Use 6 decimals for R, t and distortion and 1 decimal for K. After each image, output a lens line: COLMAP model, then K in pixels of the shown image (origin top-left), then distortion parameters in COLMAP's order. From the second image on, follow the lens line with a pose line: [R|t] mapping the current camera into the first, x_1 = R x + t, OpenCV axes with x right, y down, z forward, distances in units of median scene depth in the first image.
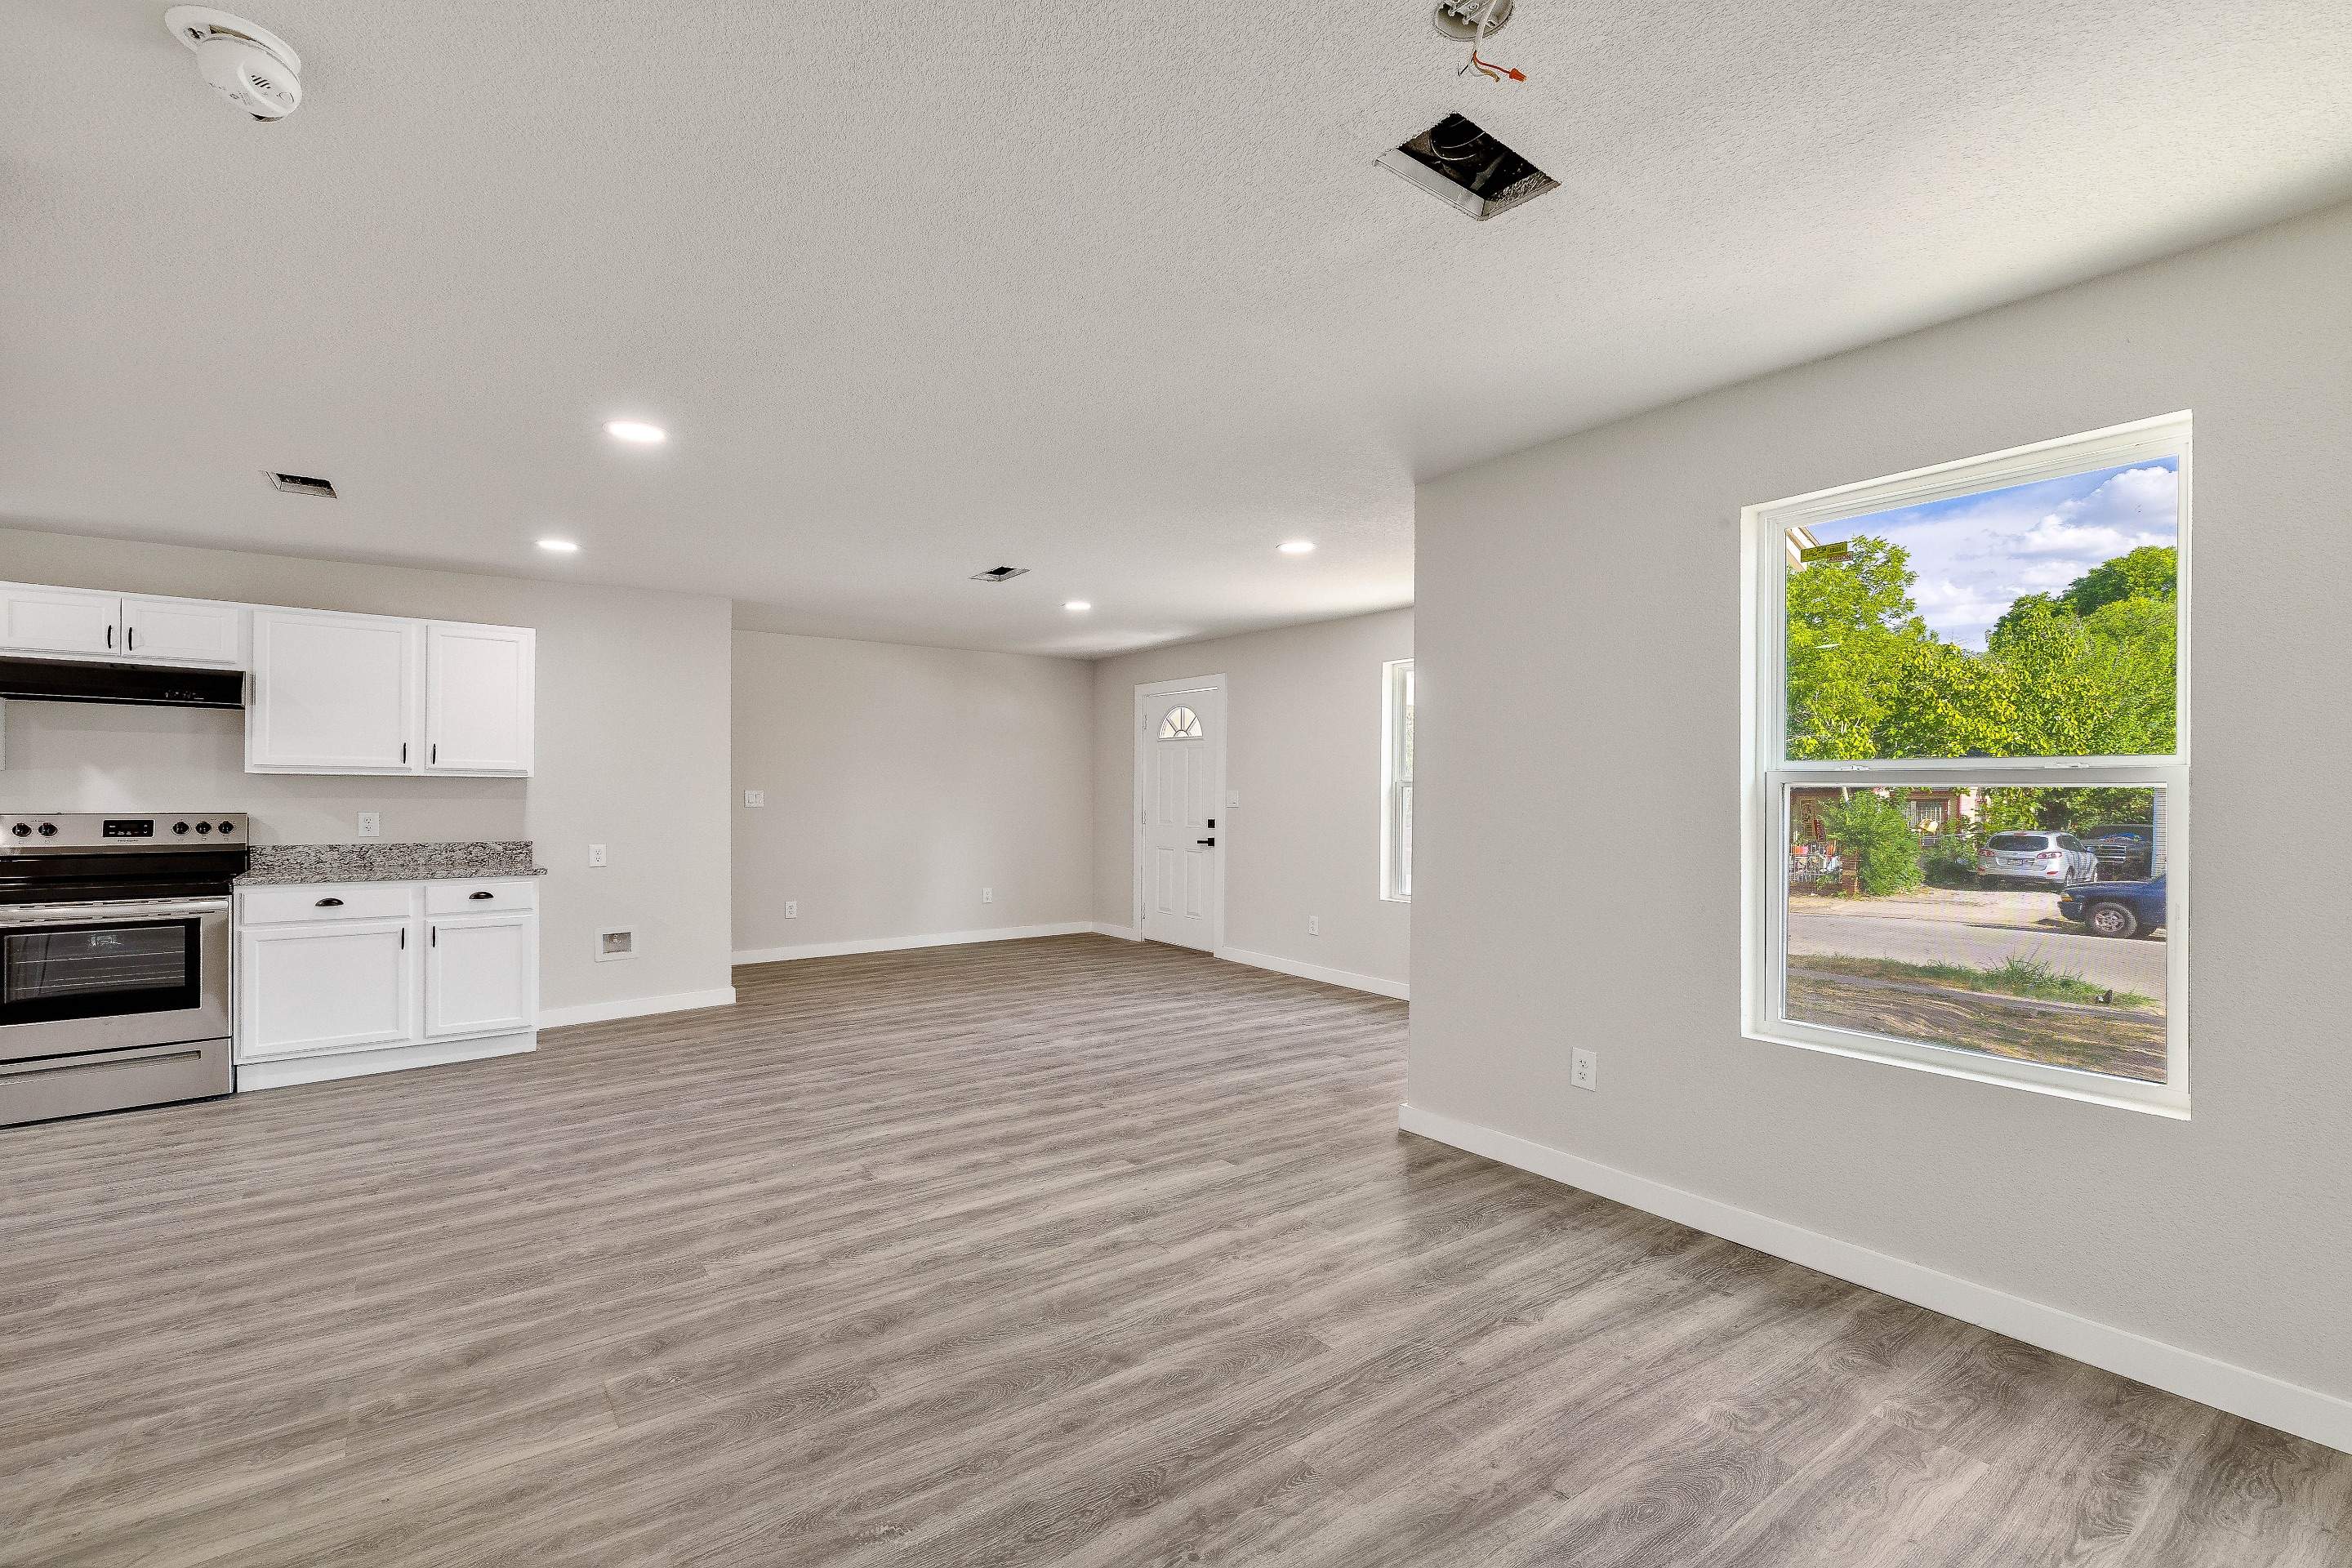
lens RADIAL K [[947.3, 0, 1156.4], [0, 947.3, 789.3], [0, 0, 1]] dist [-0.002362, 0.000396]
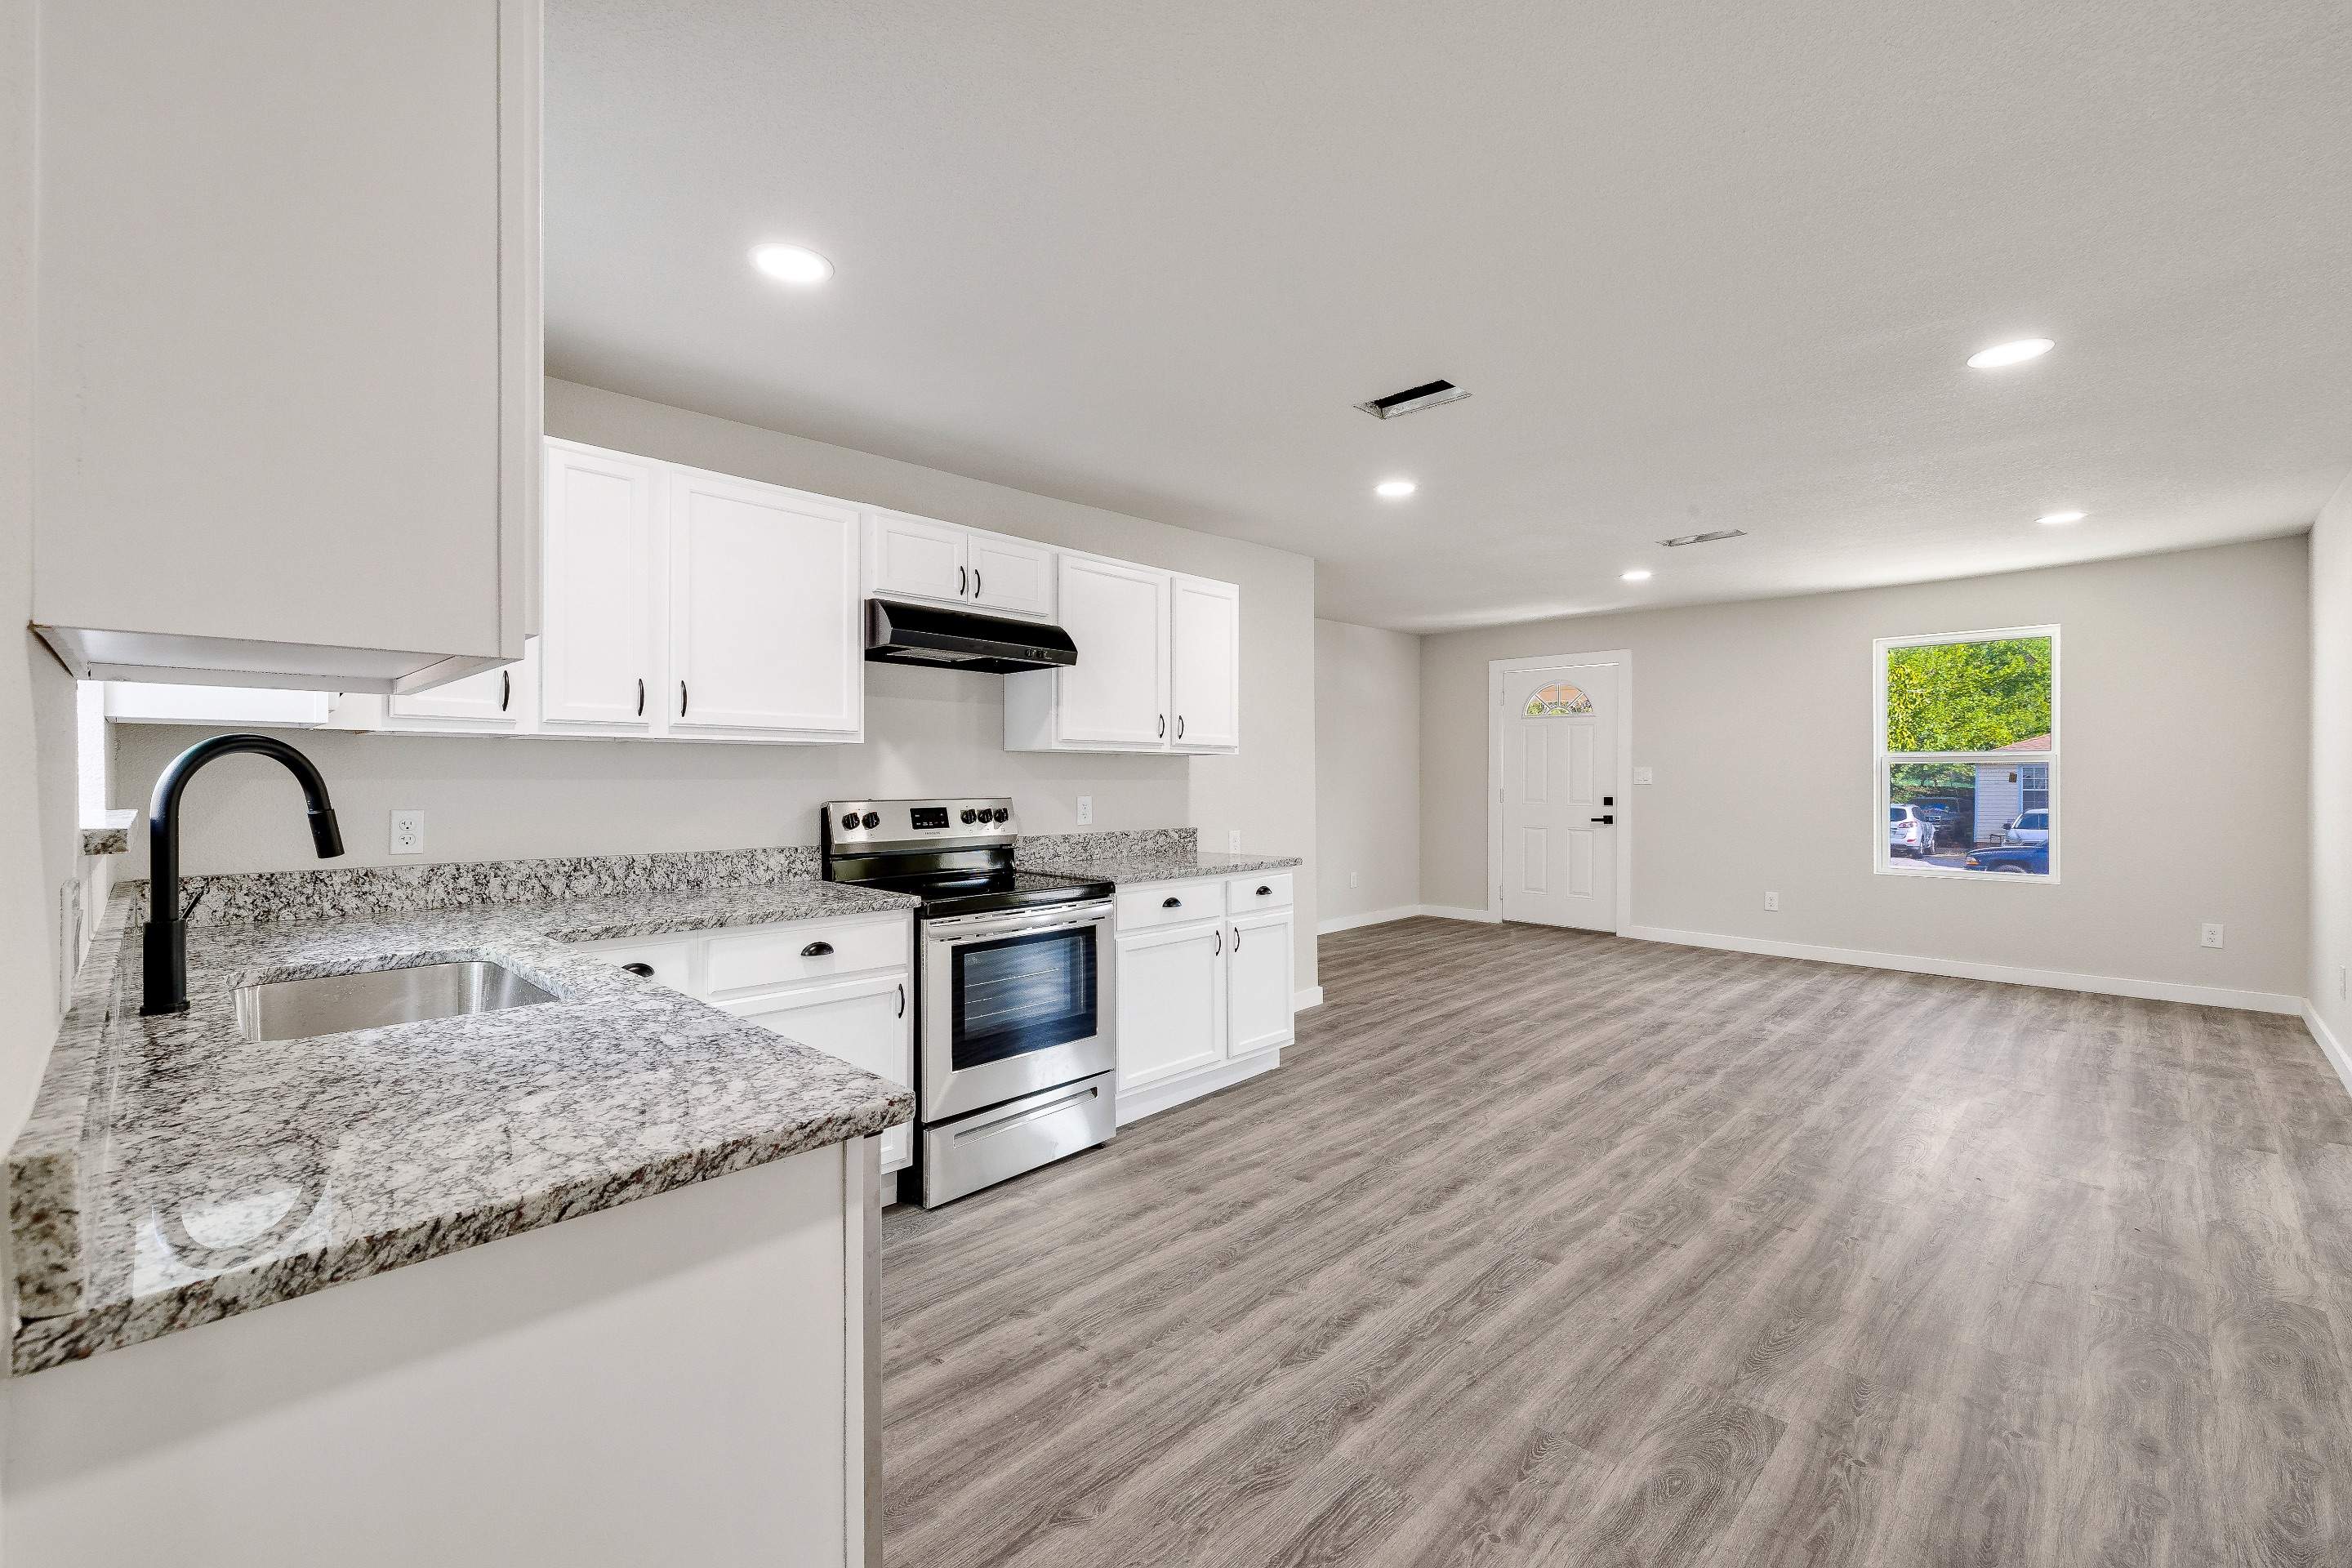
lens RADIAL K [[947.3, 0, 1201.3], [0, 947.3, 783.7], [0, 0, 1]] dist [-0.002362, 0.000396]
pose [[0.990429, -0.008093, 0.137785, -0.924487], [0.006185, 0.999879, 0.014276, 0.001789], [-0.137884, -0.013287, 0.990359, 0.157488]]
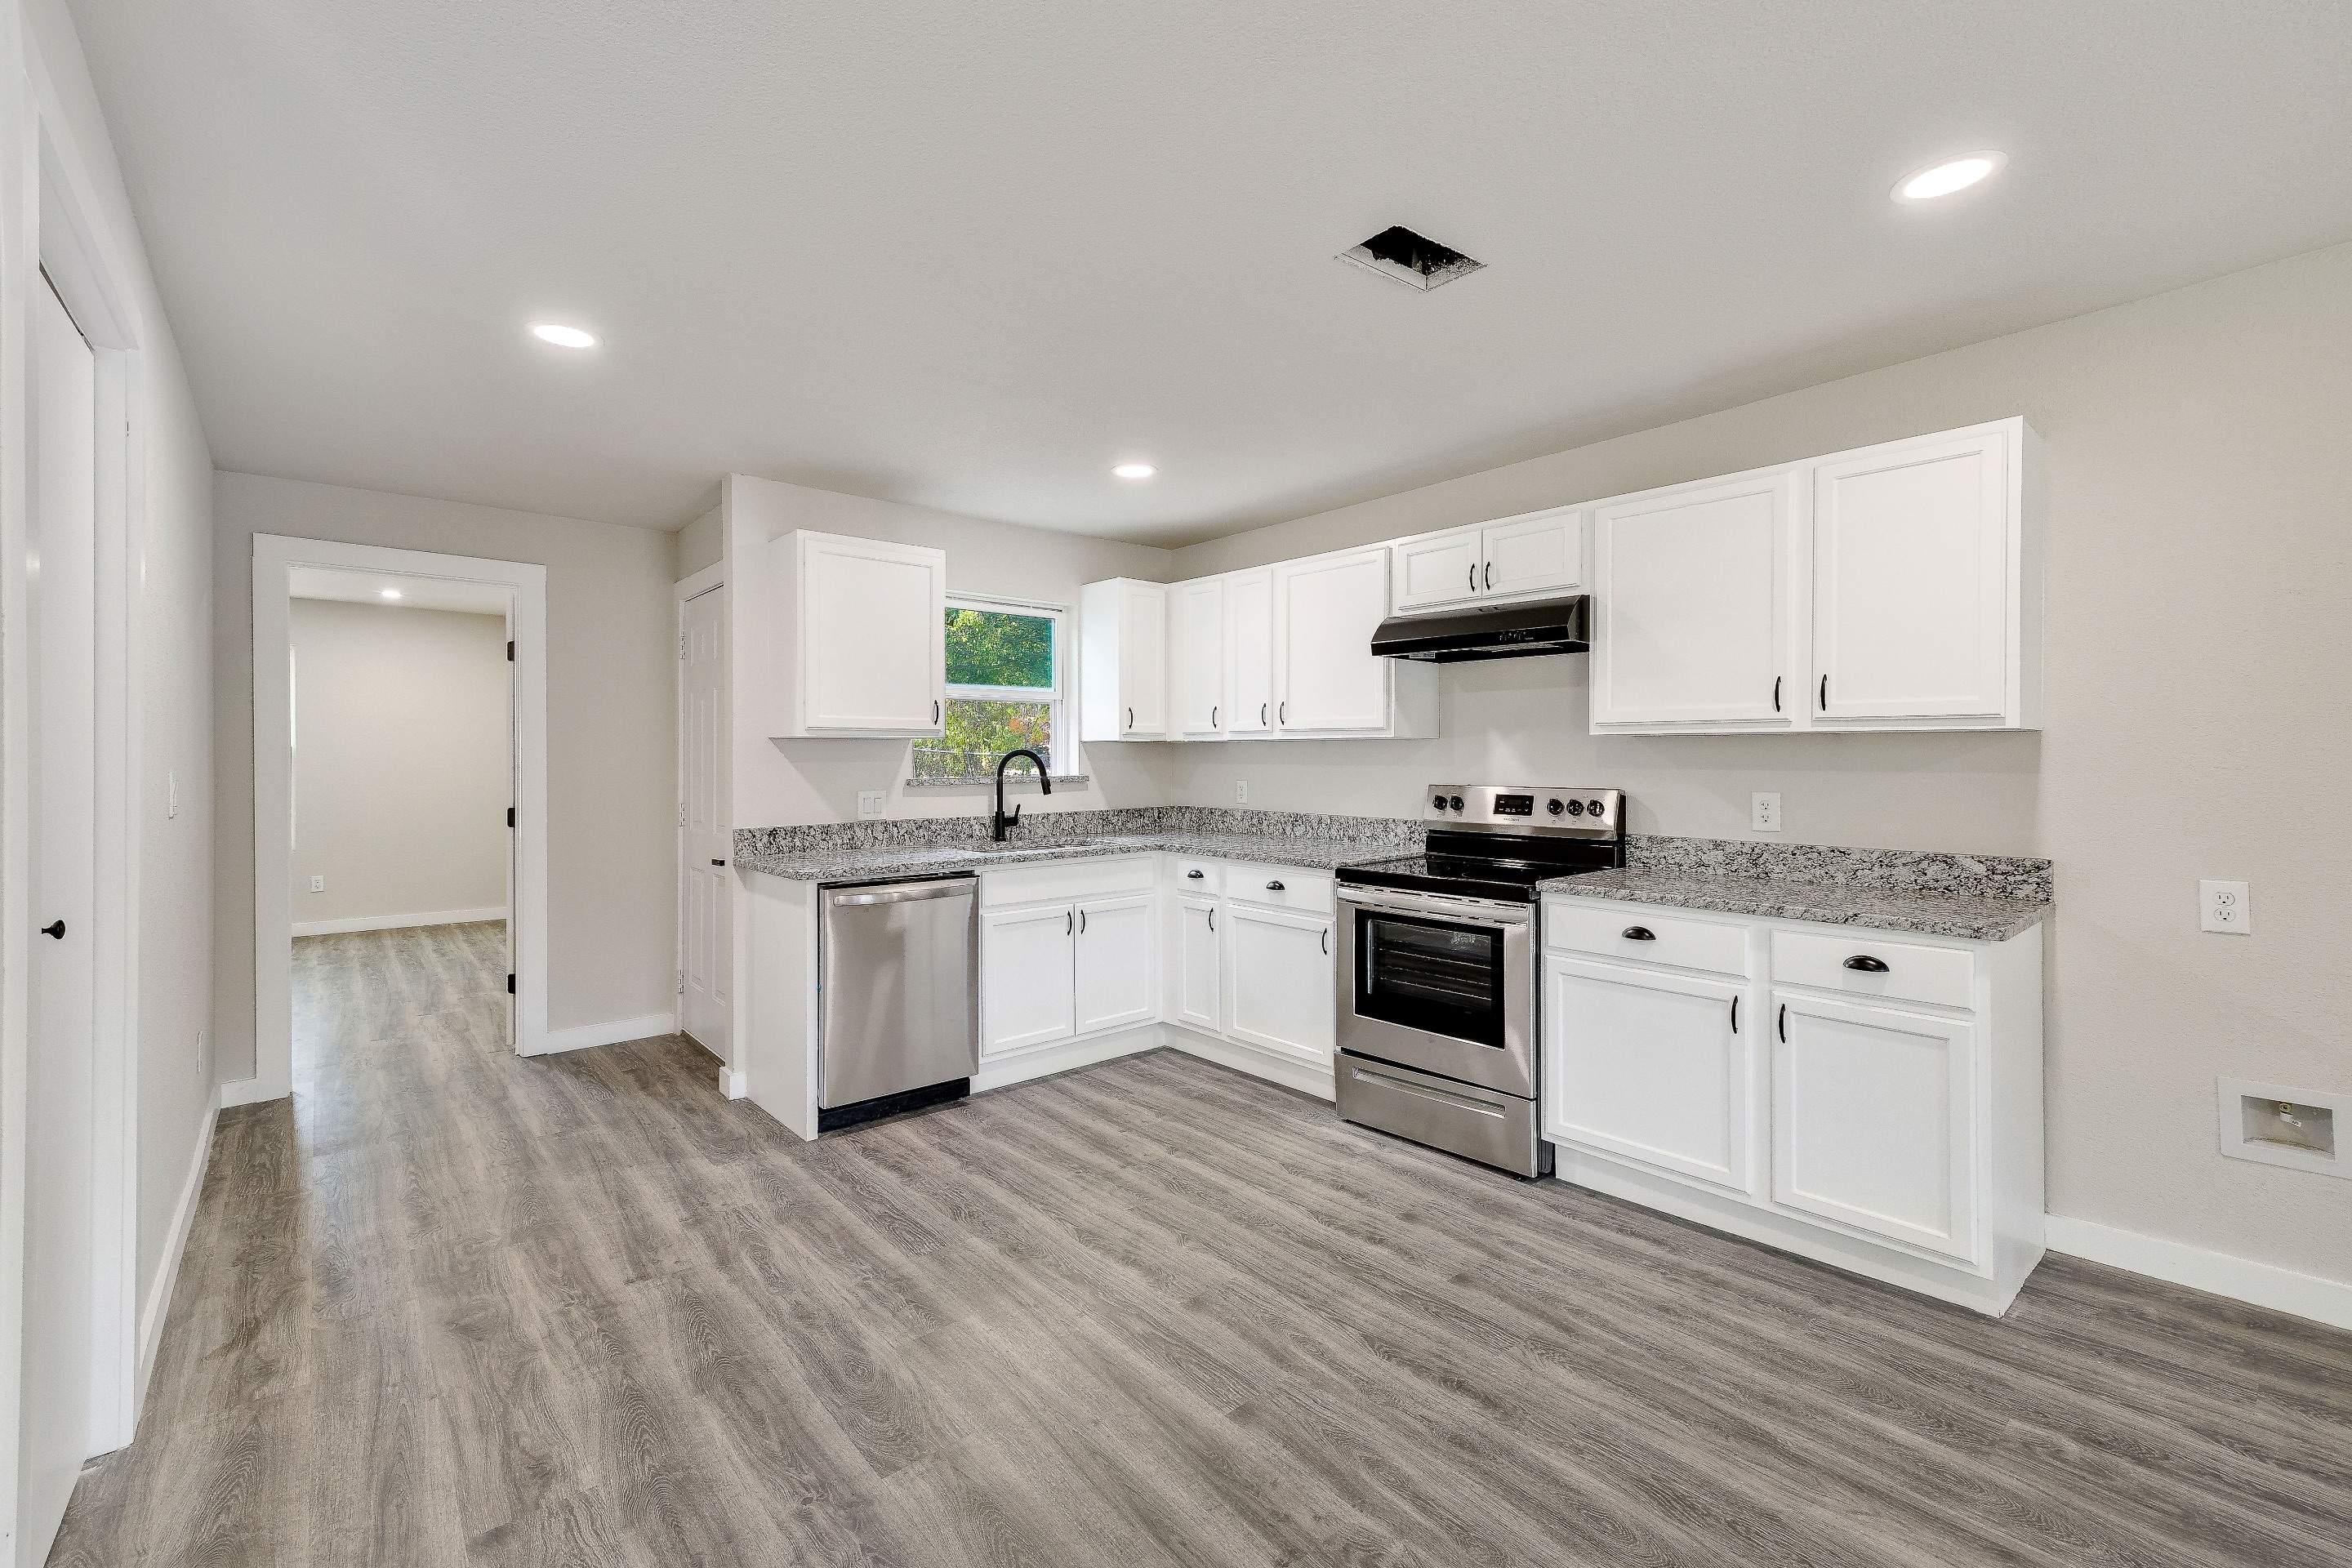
lens RADIAL K [[1024.6, 0, 1193.6], [0, 1024.6, 761.4], [0, 0, 1]] dist [0.009418, 0.000851]
pose [[0.071429, 0.000394, -0.997446, -0.194342], [0.008183, 0.999966, 0.000981, -0.000117], [0.997412, -0.008233, 0.071424, 0.624359]]
